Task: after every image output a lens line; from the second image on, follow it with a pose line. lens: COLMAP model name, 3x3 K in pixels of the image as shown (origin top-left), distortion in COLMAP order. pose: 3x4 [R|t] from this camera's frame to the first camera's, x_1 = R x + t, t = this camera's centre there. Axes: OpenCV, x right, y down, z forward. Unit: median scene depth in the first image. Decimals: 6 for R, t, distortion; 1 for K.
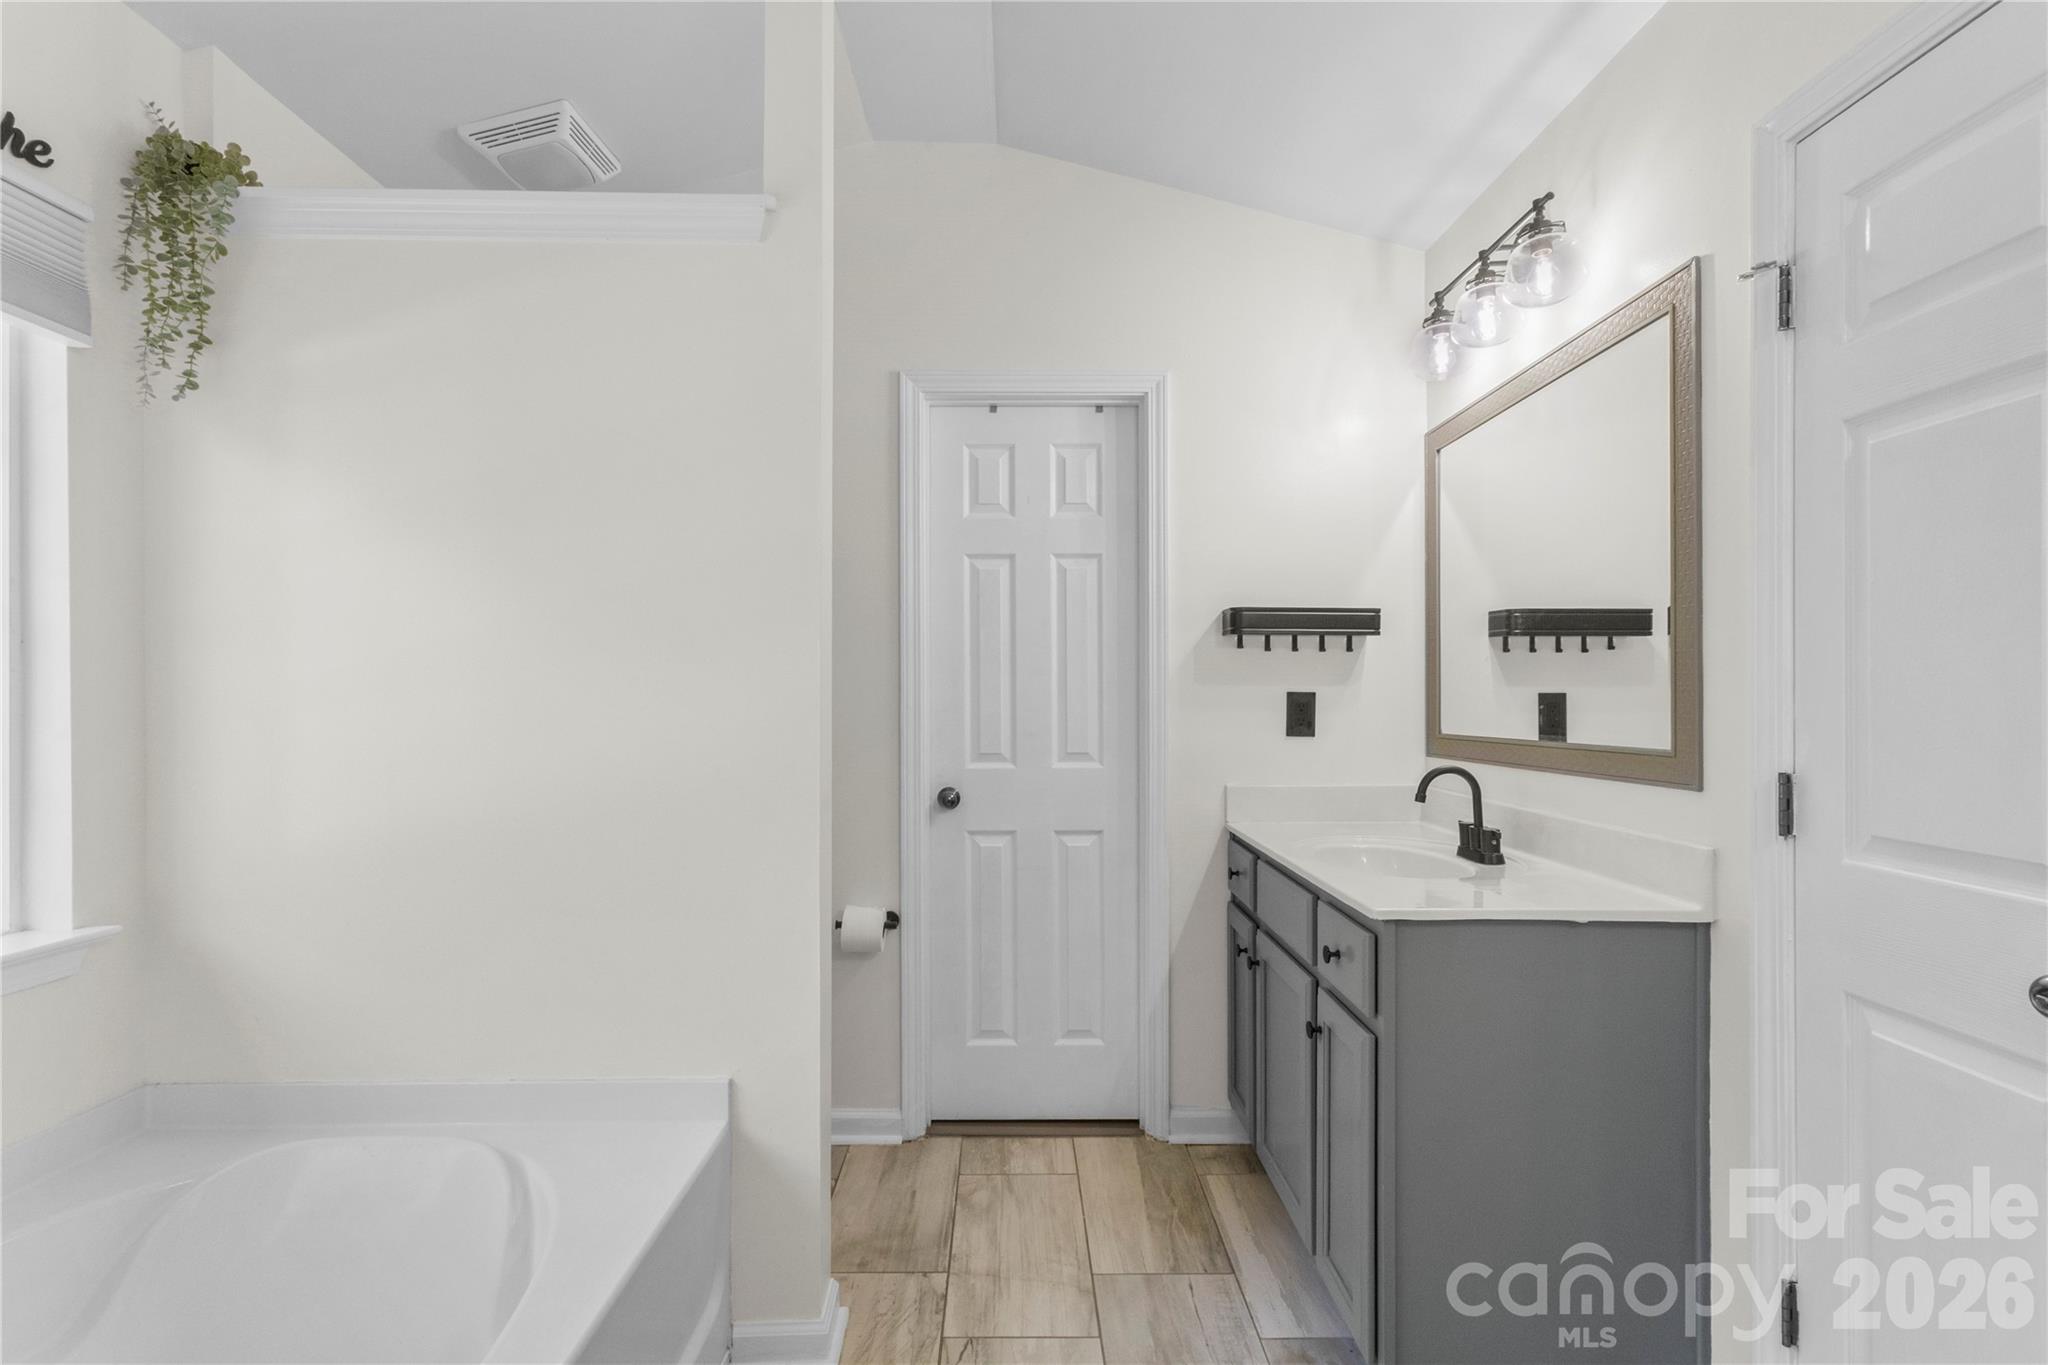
lens RADIAL K [[959.8, 0, 1015.5], [0, 959.8, 683.8], [0, 0, 1]] dist [0.011978, -0.000948]
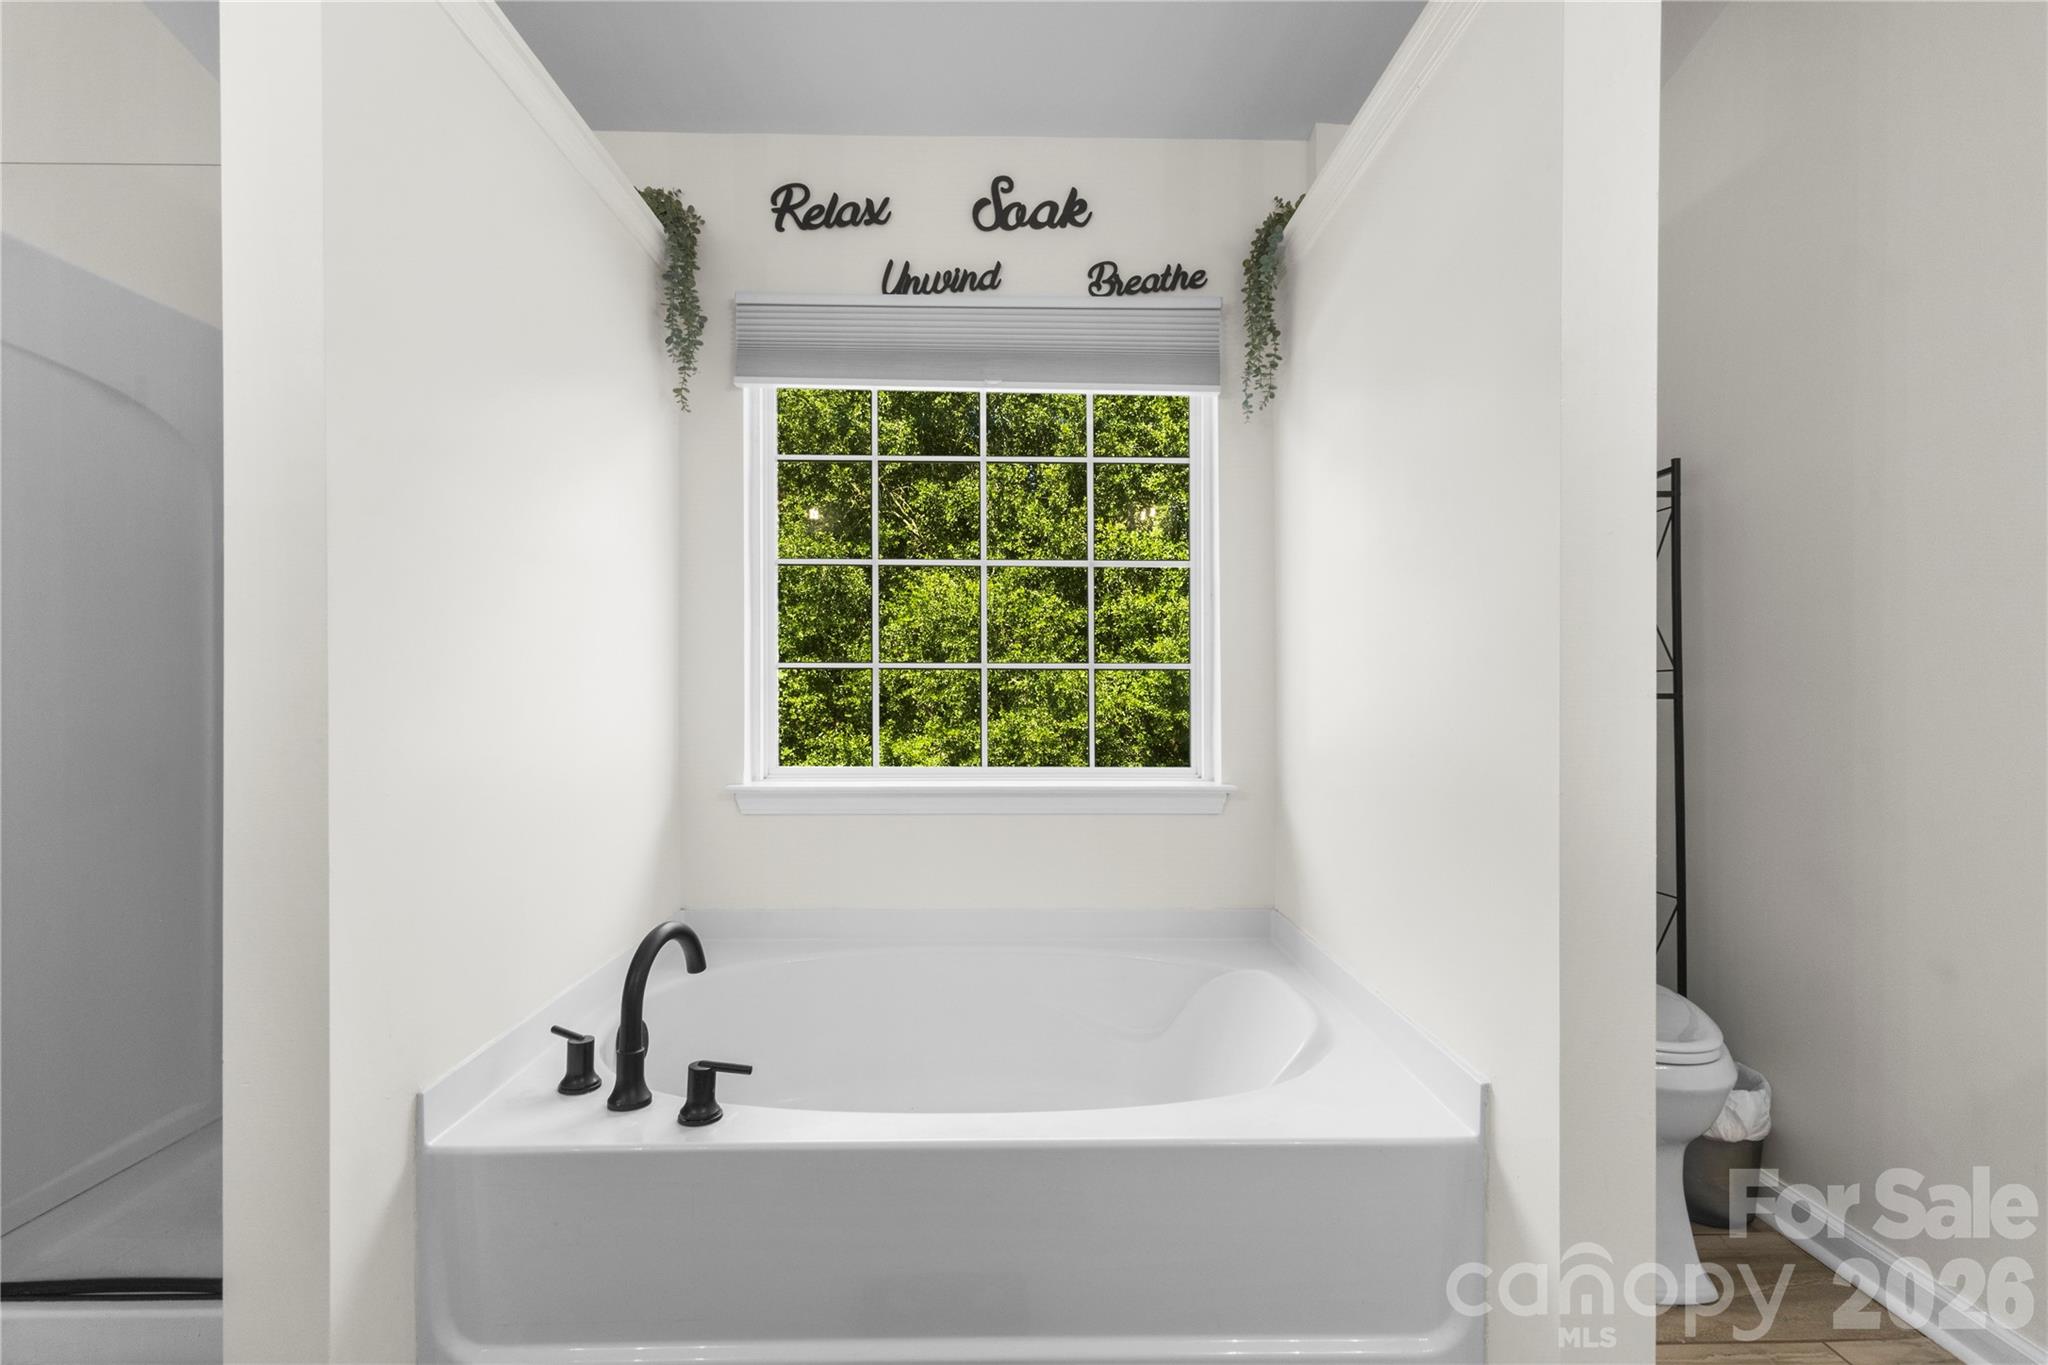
lens RADIAL K [[959.8, 0, 1019.9], [0, 959.8, 683.0], [0, 0, 1]] dist [0.011978, -0.000948]
pose [[0.015671, 0.004255, -0.999868, 0.491589], [0.001998, 0.999989, 0.004287, 0.086029], [0.999875, -0.002065, 0.015662, 0.634235]]
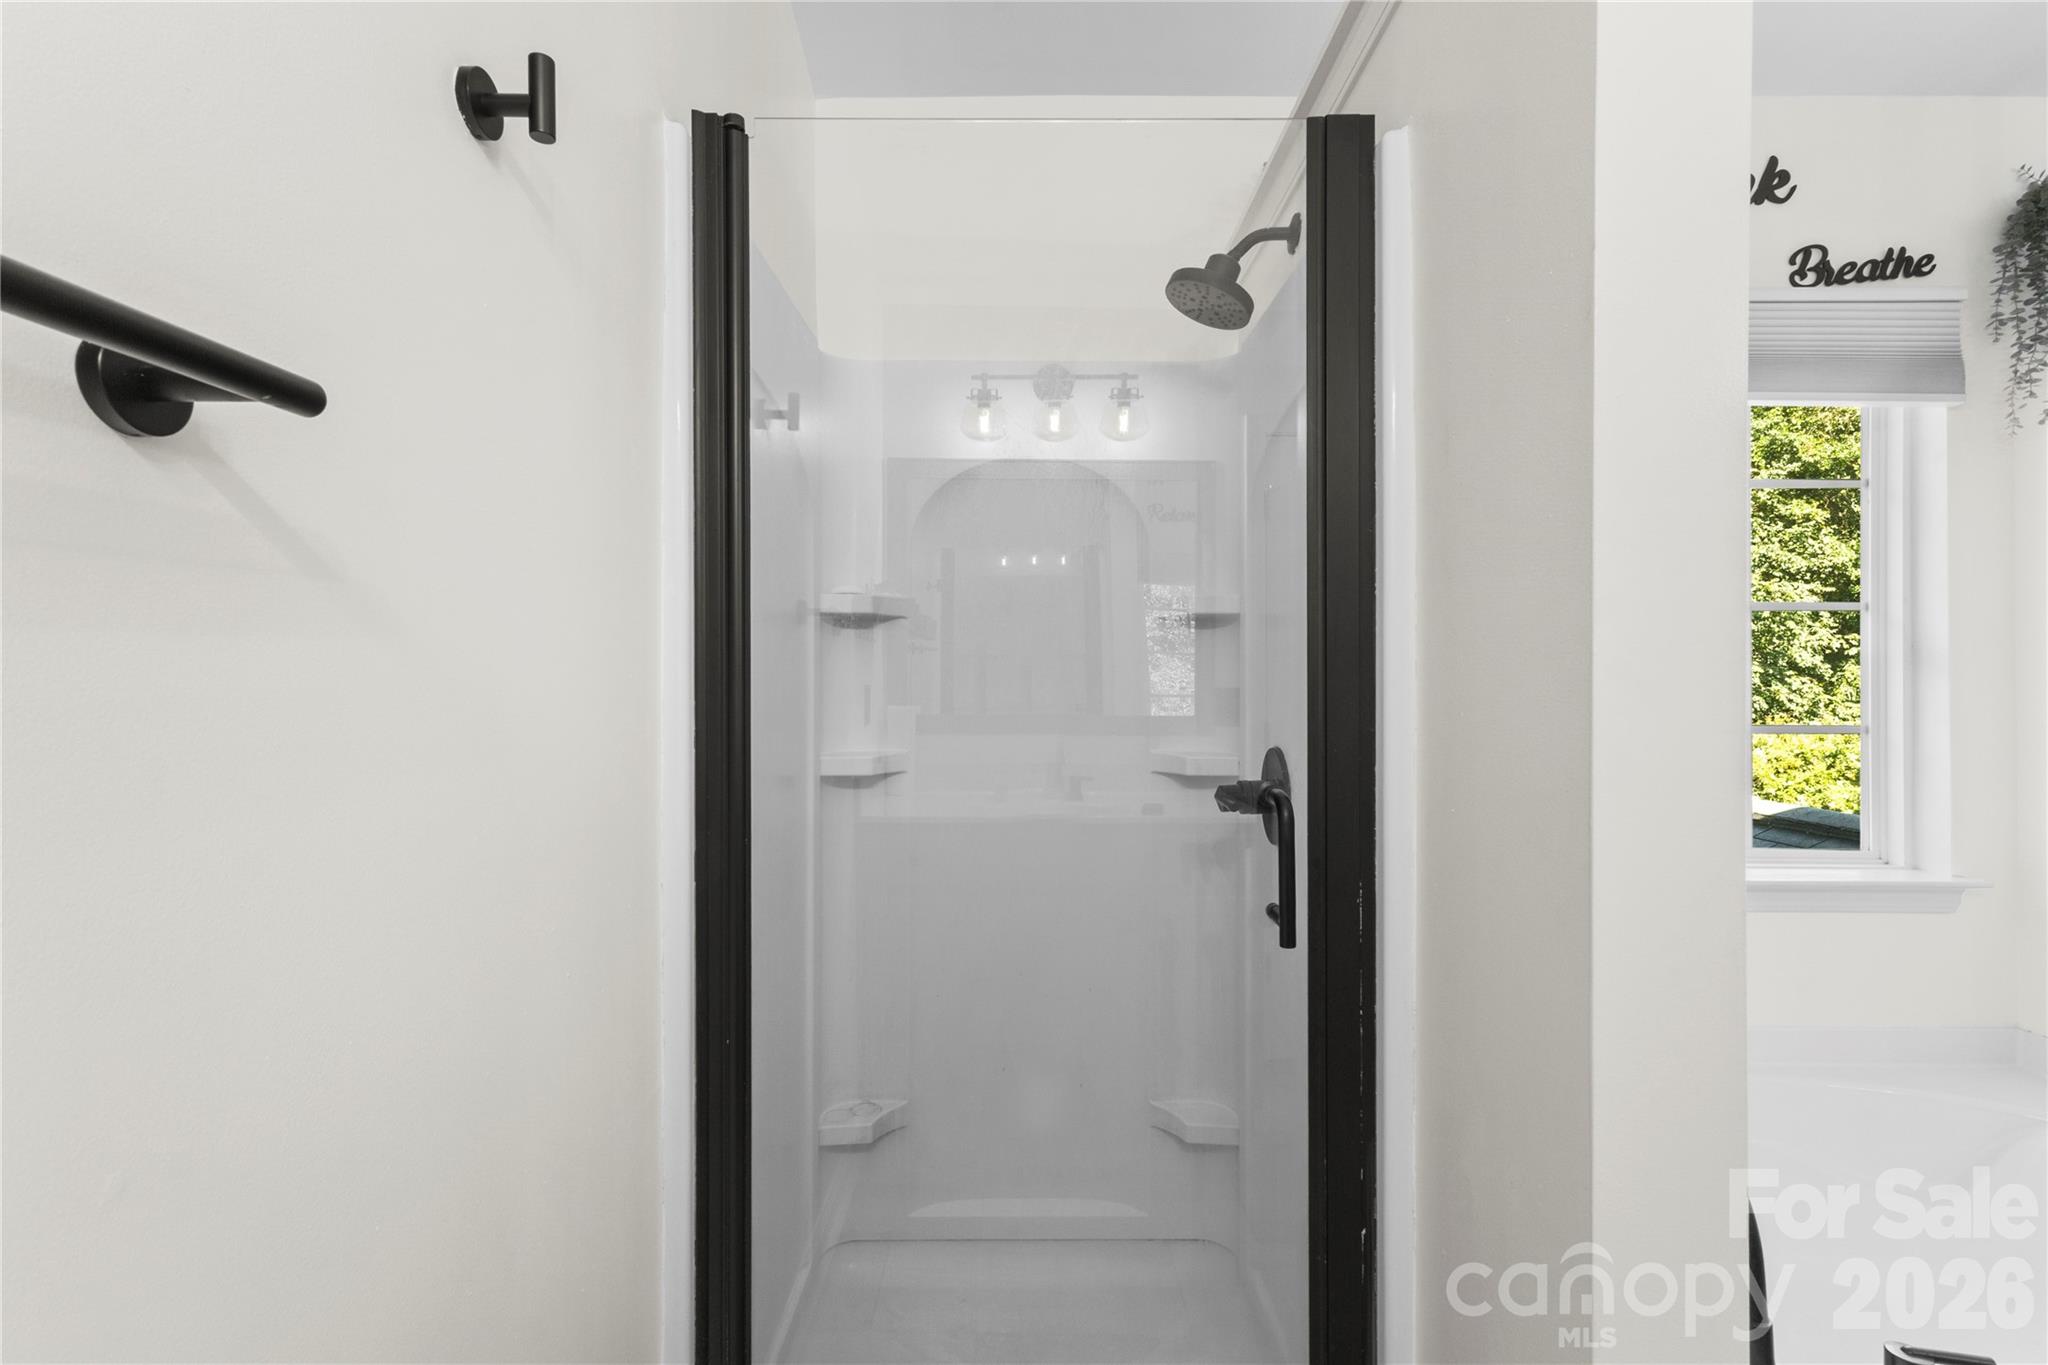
lens RADIAL K [[959.8, 0, 1019.4], [0, 959.8, 679.8], [0, 0, 1]] dist [0.011978, -0.000948]
pose [[0.008971, -0.001222, -0.999959, 0.242806], [0.005347, 0.999985, -0.001174, -0.003827], [0.999945, -0.005337, 0.008978, -0.190018]]
